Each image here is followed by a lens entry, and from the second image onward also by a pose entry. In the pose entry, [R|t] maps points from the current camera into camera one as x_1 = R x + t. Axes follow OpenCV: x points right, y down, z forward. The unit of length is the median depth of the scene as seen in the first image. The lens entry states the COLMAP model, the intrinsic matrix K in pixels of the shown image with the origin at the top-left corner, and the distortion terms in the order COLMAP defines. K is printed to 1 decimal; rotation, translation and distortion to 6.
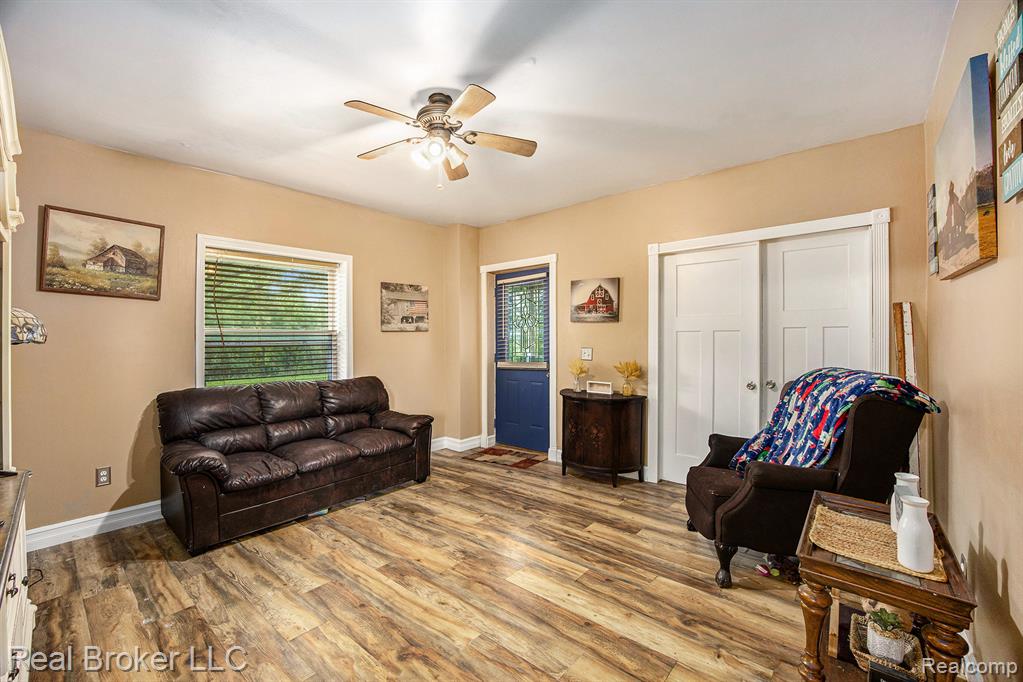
lens RADIAL K [[403.5, 0, 508.1], [0, 403.5, 340.7], [0, 0, 1]] dist [-0.025893, -0.000023]
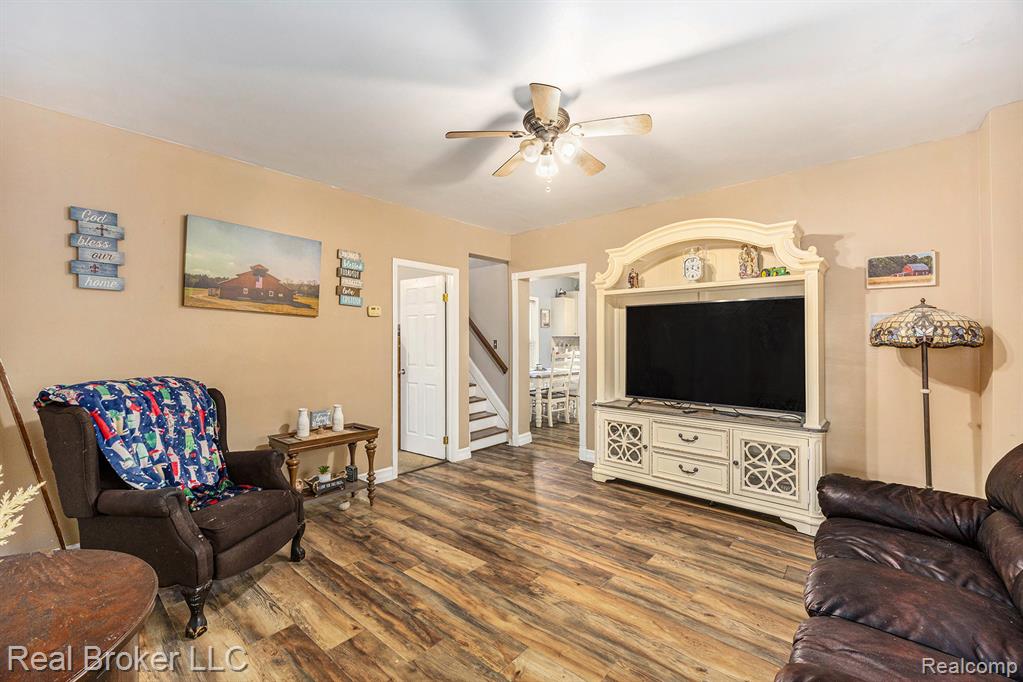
lens RADIAL K [[403.5, 0, 512.0], [0, 403.5, 339.1], [0, 0, 1]] dist [-0.025893, -0.000023]
pose [[-0.999876, 0.012824, 0.009154, -0.090491], [0.012689, 0.999812, -0.014688, -0.001020], [-0.009340, -0.014570, -0.999850, 2.000004]]
